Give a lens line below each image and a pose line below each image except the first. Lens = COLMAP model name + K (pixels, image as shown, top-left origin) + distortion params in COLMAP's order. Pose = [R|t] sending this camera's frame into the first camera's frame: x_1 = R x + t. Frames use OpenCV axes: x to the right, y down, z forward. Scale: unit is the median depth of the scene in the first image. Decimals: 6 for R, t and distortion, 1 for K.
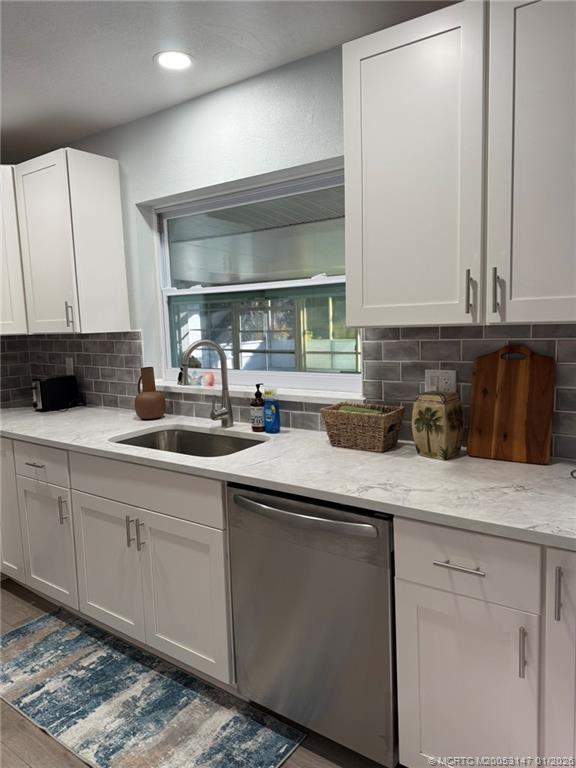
lens RADIAL K [[541.4, 0, 292.4], [0, 541.4, 383.6], [0, 0, 1]] dist [0.136232, -0.232470]
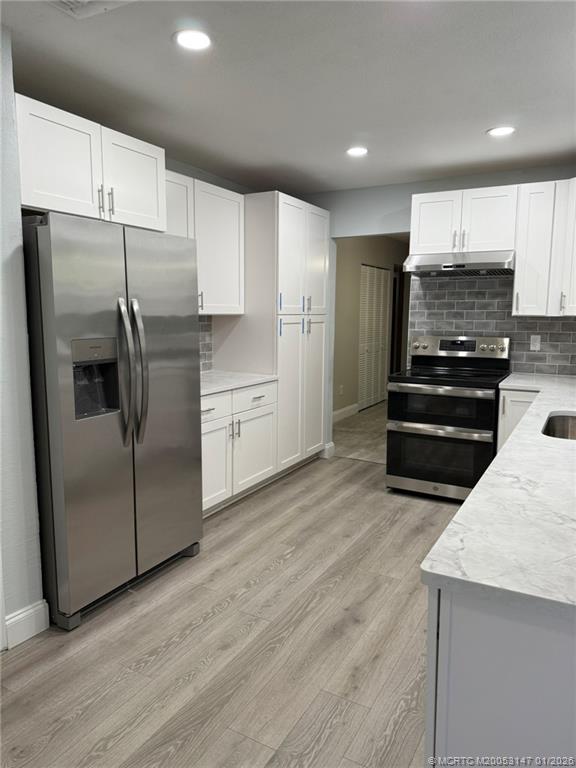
lens RADIAL K [[541.4, 0, 292.4], [0, 541.4, 383.6], [0, 0, 1]] dist [0.136232, -0.232470]
pose [[0.121855, 0.169749, -0.977925, 1.107148], [-0.132198, 0.979264, 0.153509, -0.088294], [0.983705, 0.110574, 0.141769, 0.433070]]
